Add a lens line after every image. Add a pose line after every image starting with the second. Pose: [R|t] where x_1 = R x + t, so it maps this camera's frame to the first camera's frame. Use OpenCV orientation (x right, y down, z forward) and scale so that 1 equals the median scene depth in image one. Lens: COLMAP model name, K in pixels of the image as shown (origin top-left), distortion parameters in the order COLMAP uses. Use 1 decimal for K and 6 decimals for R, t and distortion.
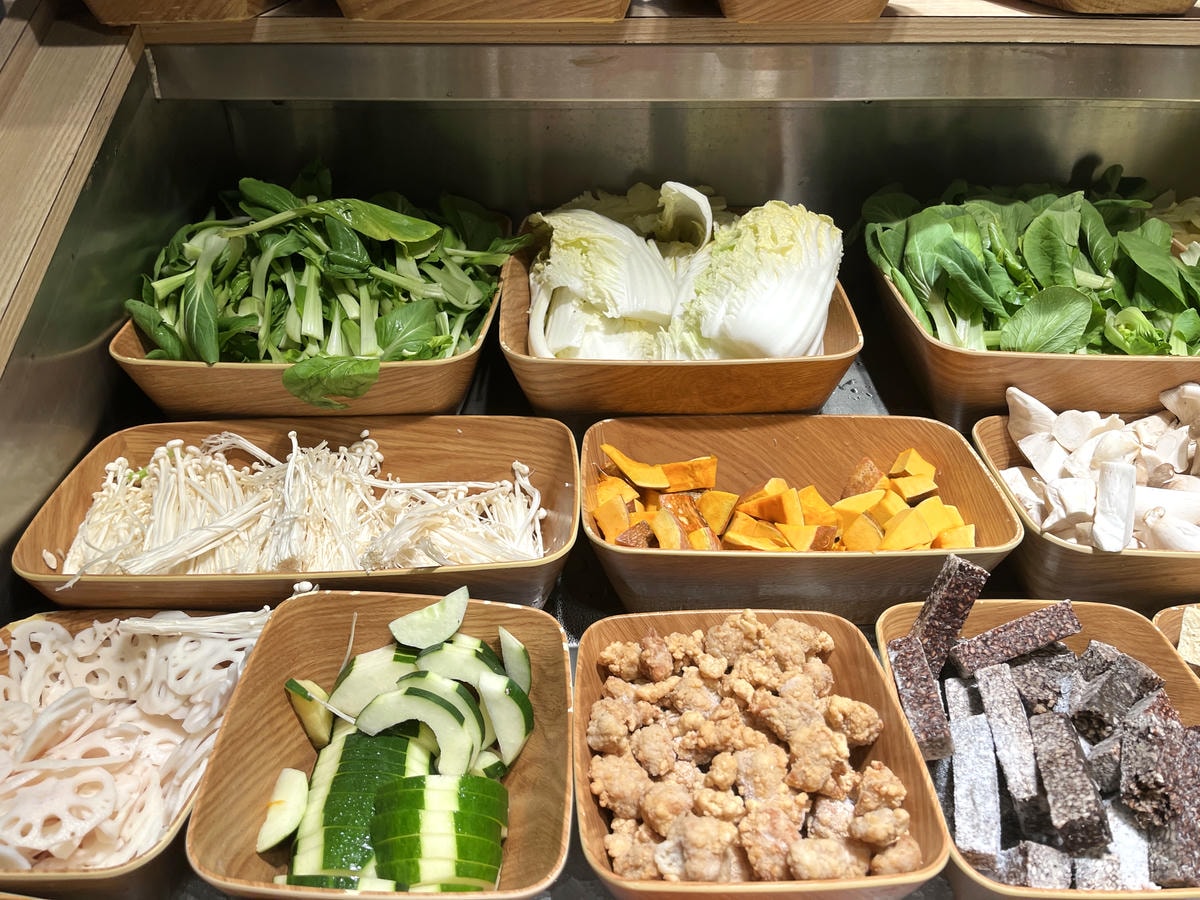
lens RADIAL K [[921.1, 0, 596.9], [0, 921.1, 447.9], [0, 0, 1]] dist [0.016726, -0.046567]
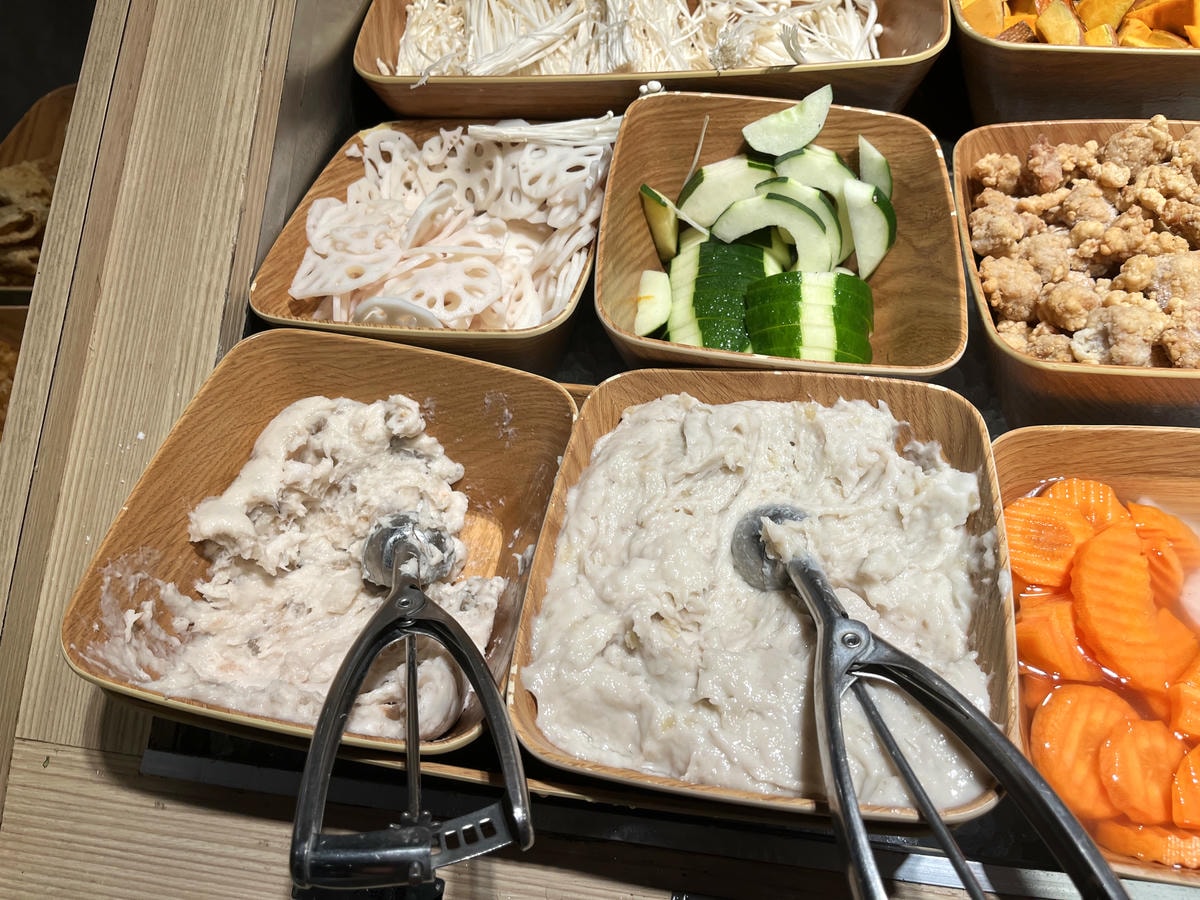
lens RADIAL K [[921.1, 0, 596.1], [0, 921.1, 455.7], [0, 0, 1]] dist [0.016726, -0.046567]
pose [[0.979847, 0.065899, -0.188566, -0.178174], [0.013833, 0.919360, 0.393173, 0.130025], [0.199270, -0.387858, 0.899921, 0.000026]]
